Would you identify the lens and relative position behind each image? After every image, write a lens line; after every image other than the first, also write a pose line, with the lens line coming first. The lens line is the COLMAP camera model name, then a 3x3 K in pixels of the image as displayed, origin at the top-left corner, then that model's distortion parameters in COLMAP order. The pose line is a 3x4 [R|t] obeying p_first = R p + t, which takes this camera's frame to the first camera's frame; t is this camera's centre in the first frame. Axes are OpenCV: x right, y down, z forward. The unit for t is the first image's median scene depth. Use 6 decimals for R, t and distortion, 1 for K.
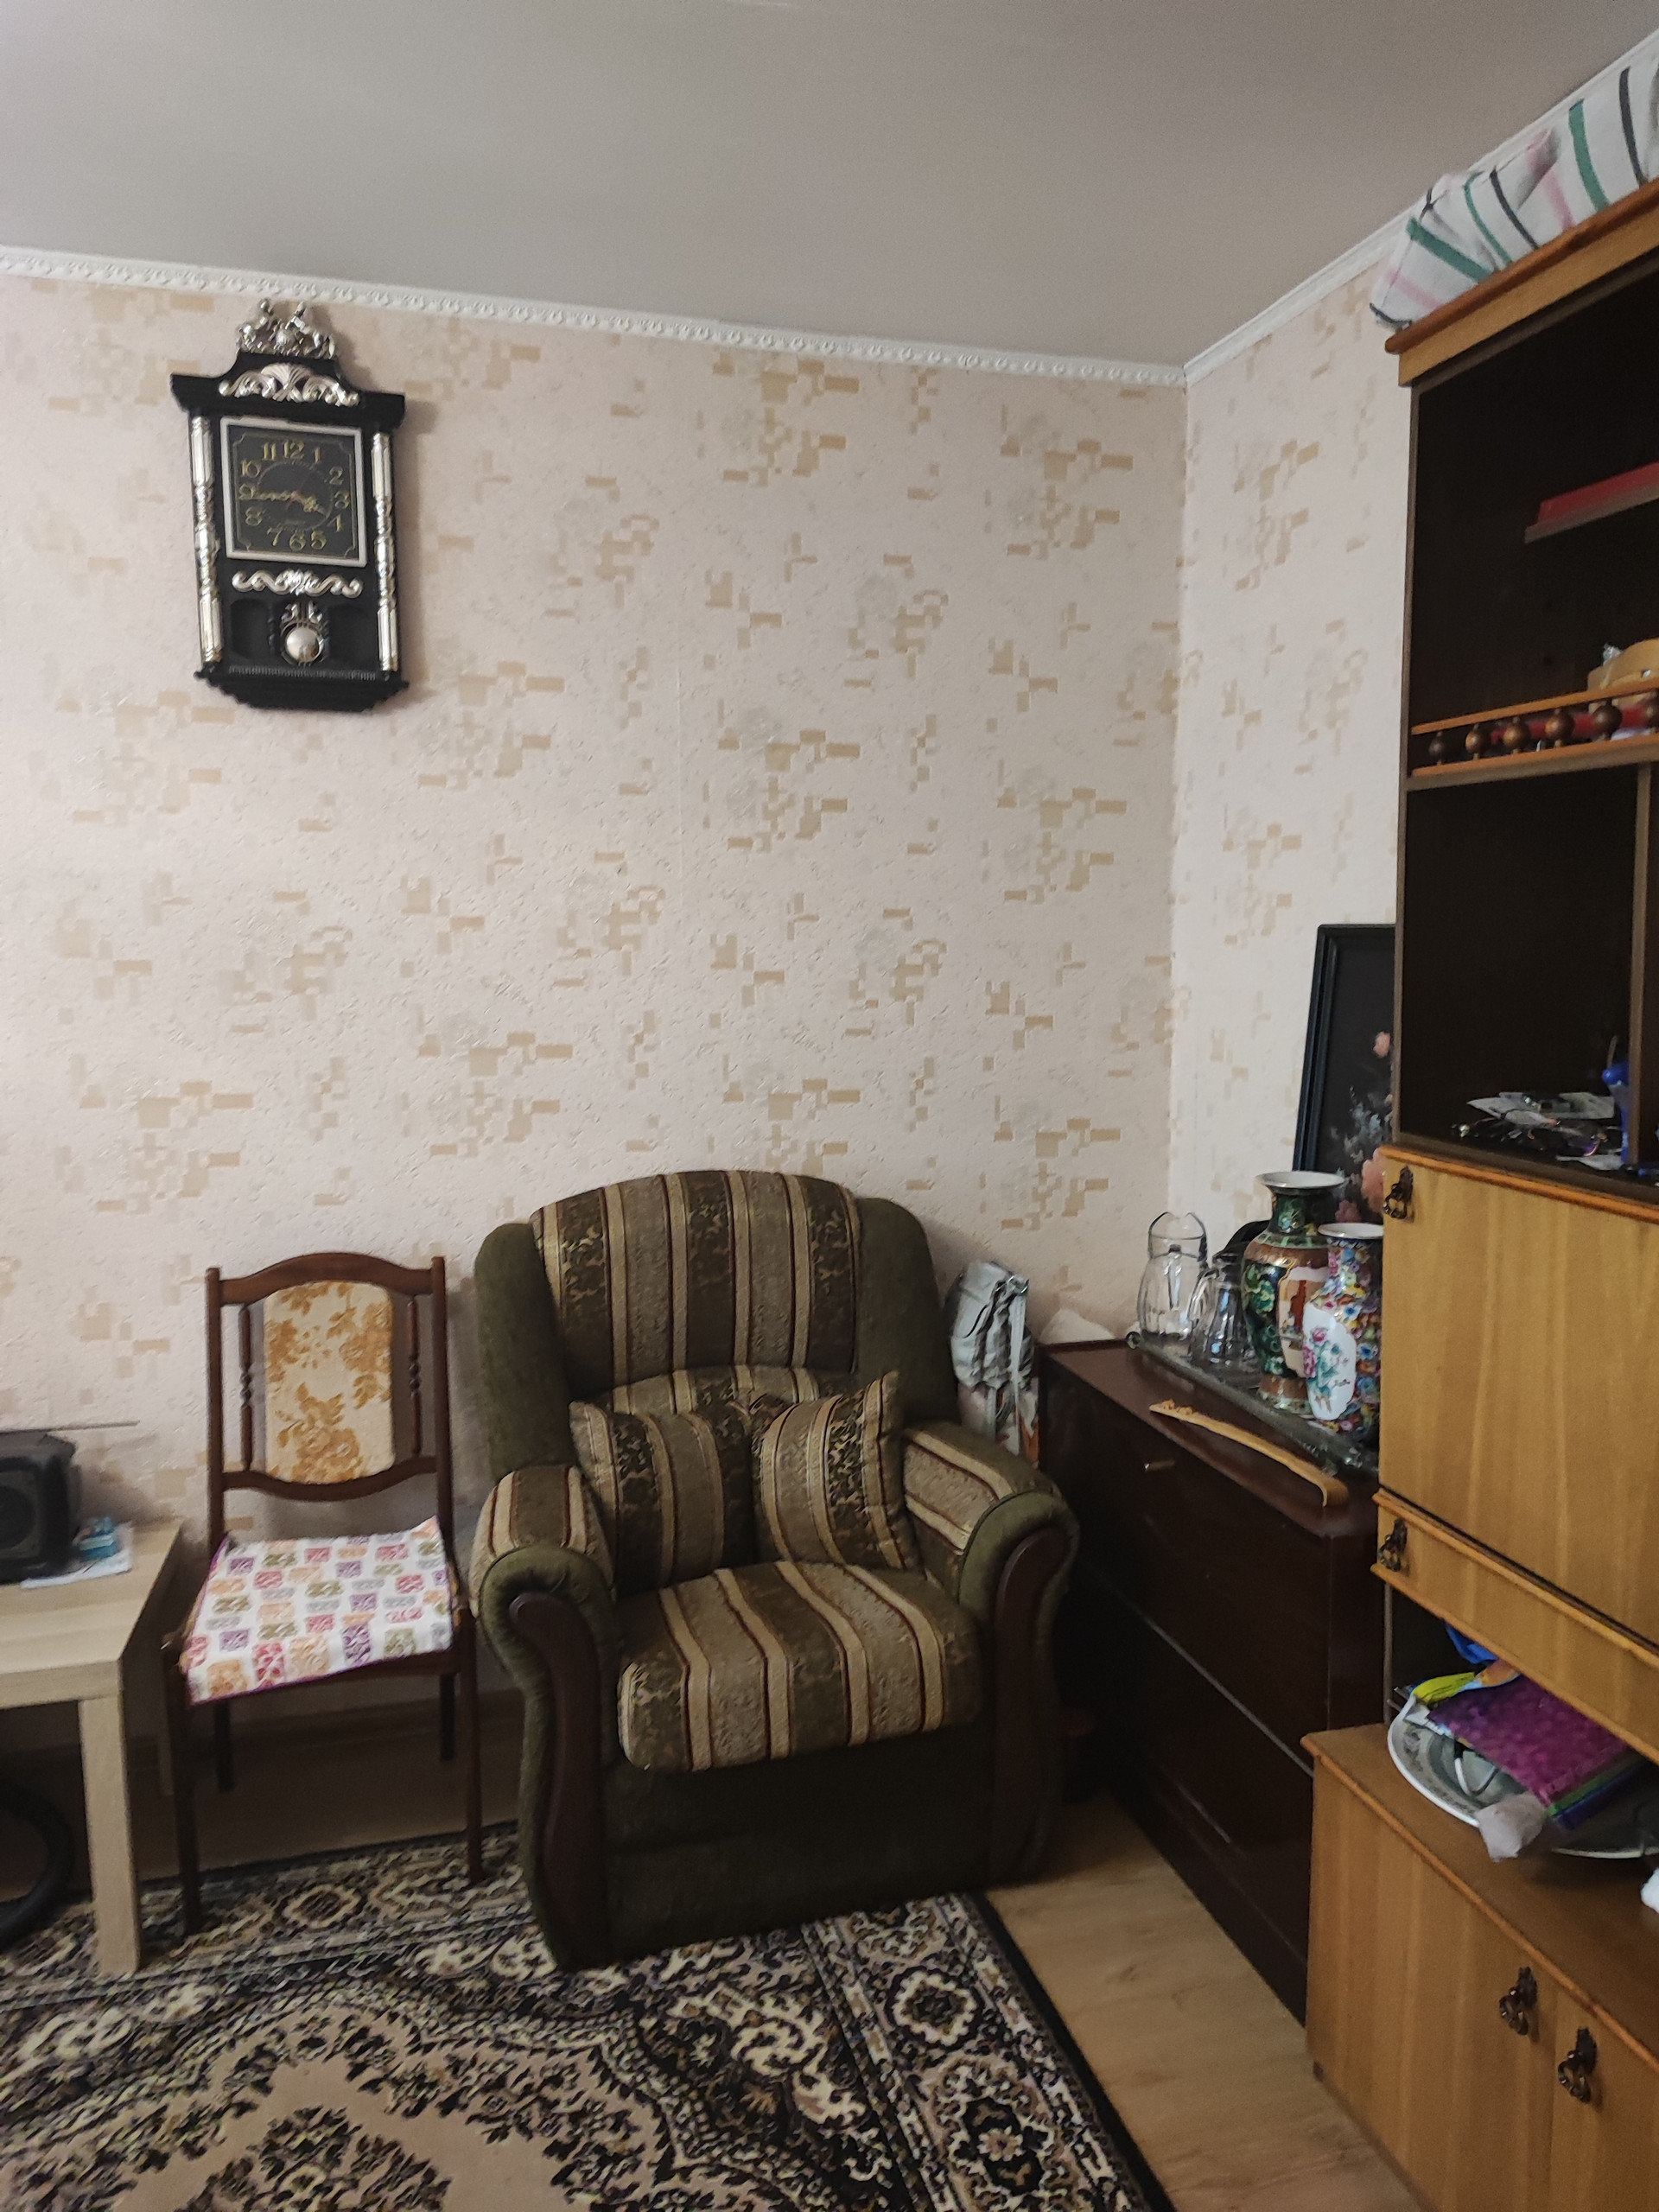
lens RADIAL K [[1571.2, 0, 829.5], [0, 1571.2, 1106.0], [0, 0, 1]] dist [0.058682, -0.078756]
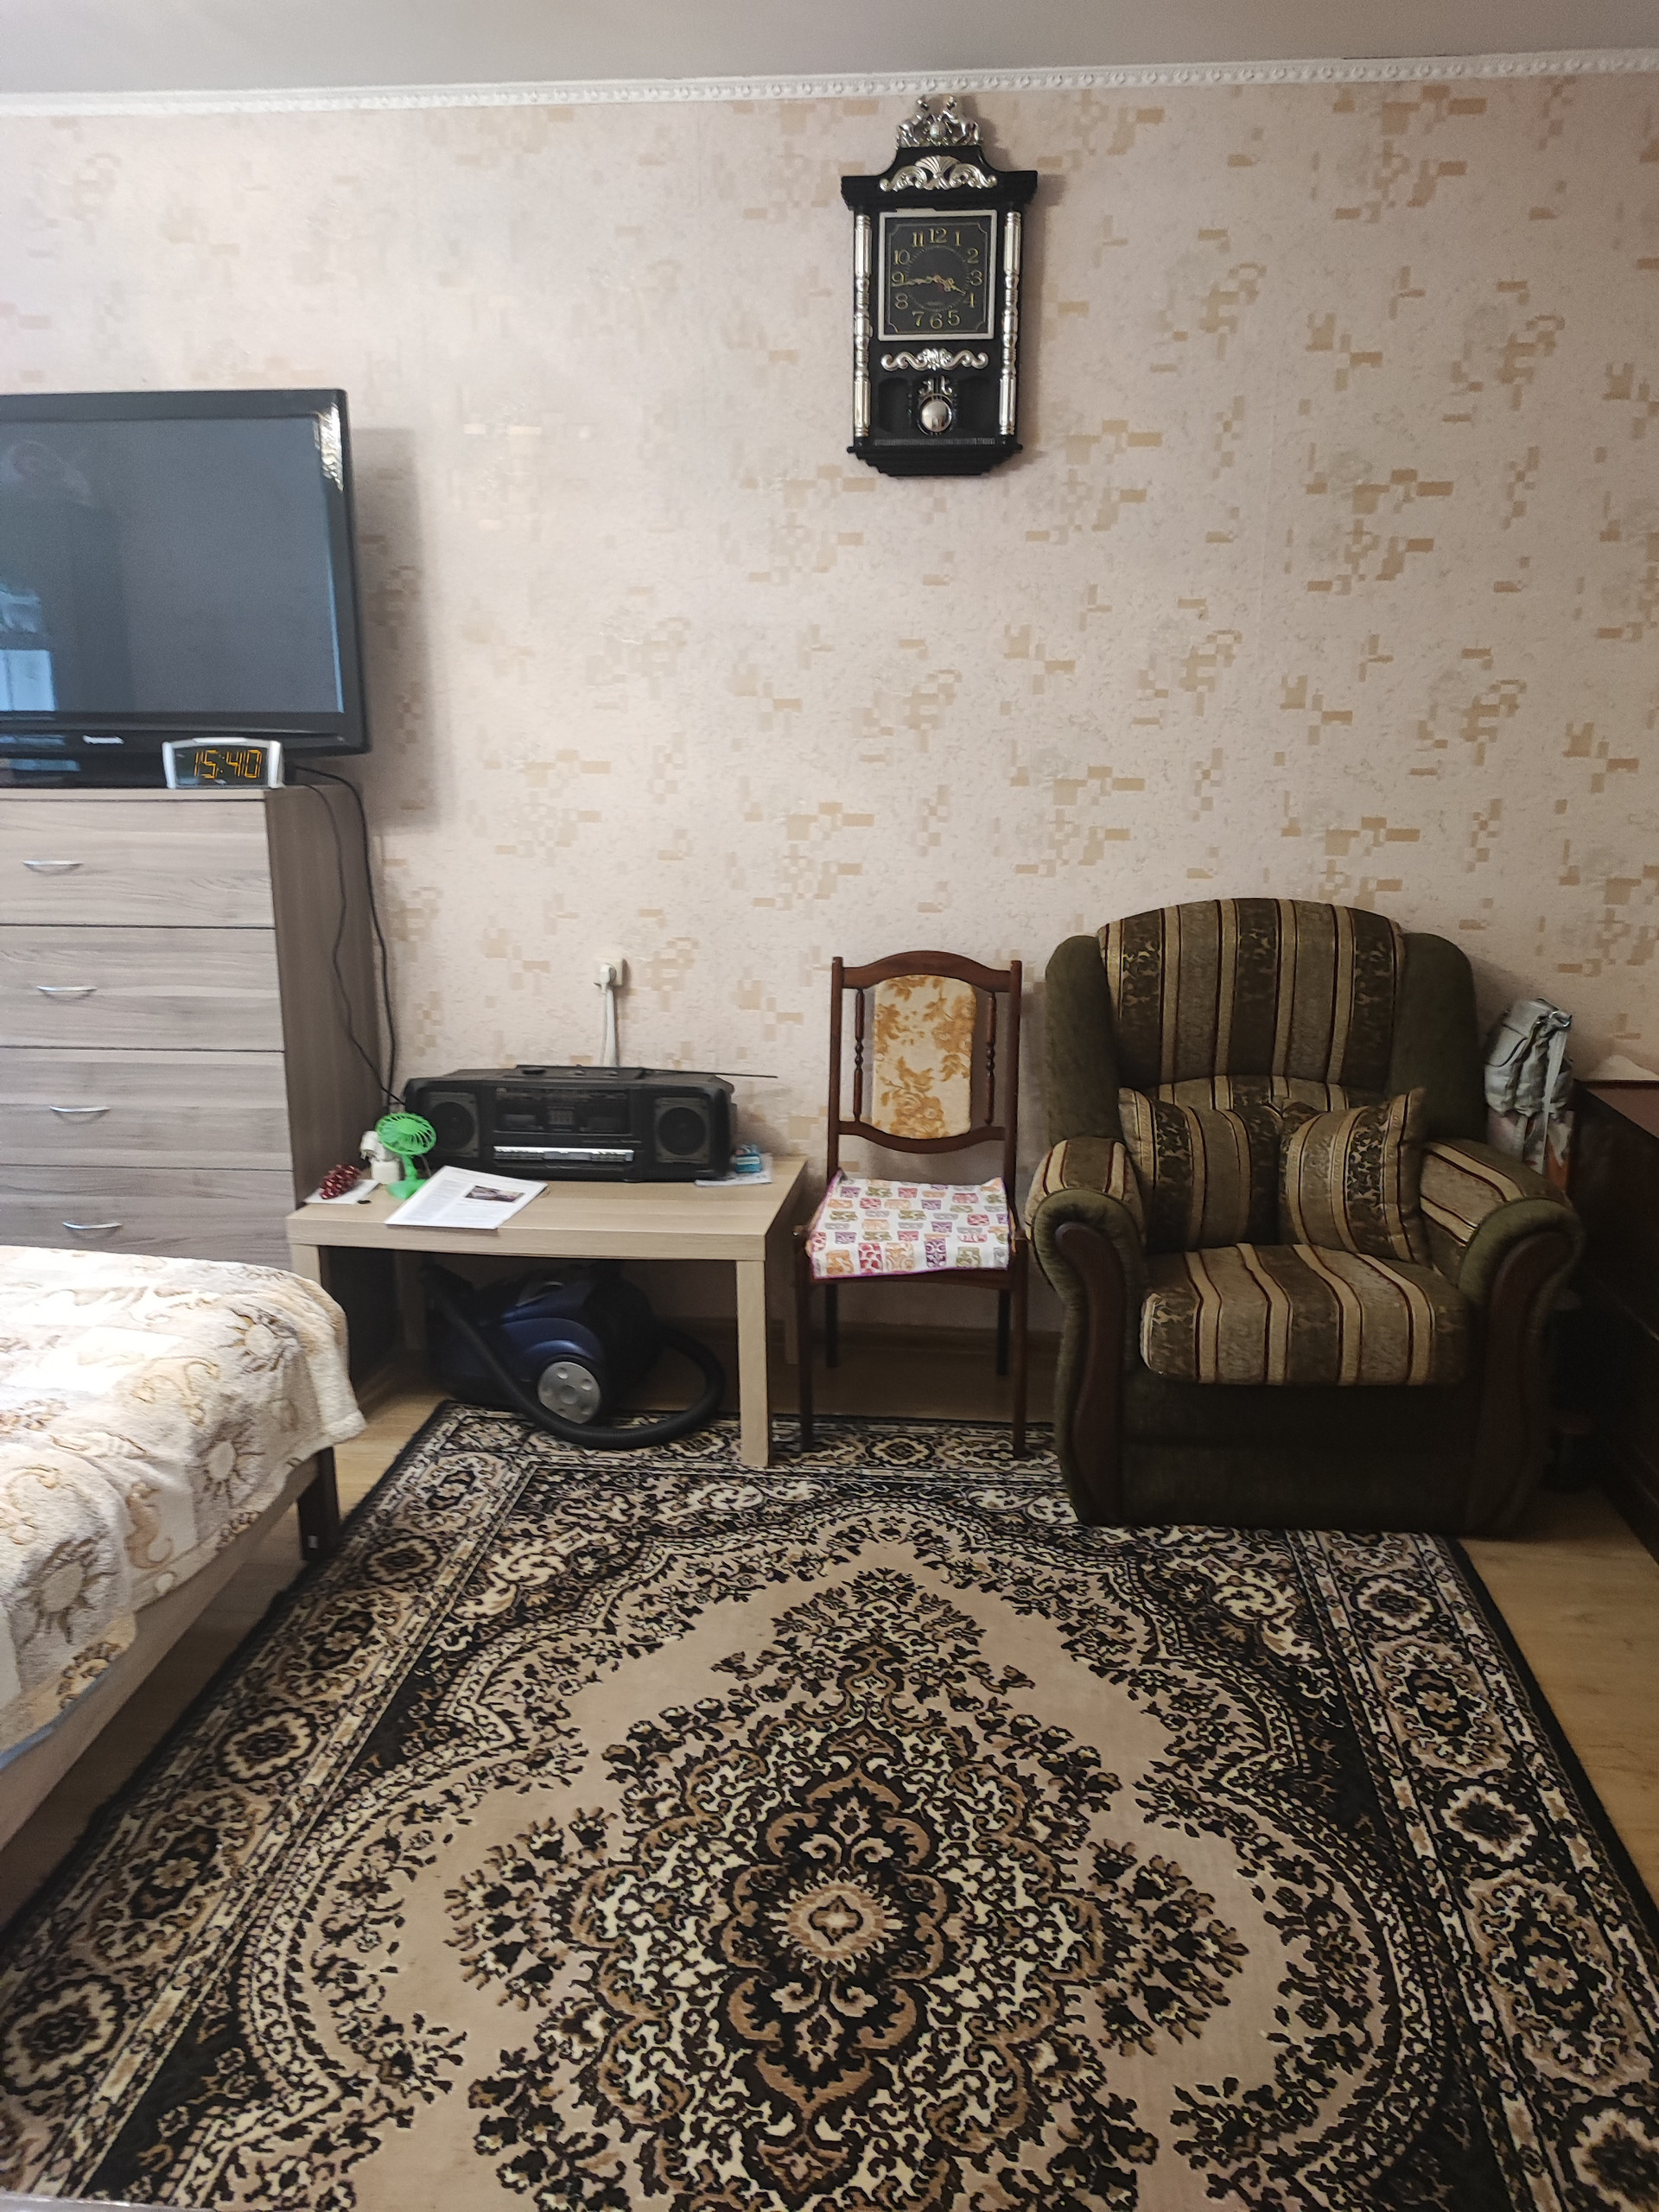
lens RADIAL K [[1667.3, 0, 833.1], [0, 1667.3, 1097.2], [0, 0, 1]] dist [0.078498, -0.063953]
pose [[0.935578, 0.085475, -0.342620, 0.059634], [-0.044337, 0.991018, 0.126164, 0.047482], [0.350327, -0.102845, 0.930964, -0.216562]]
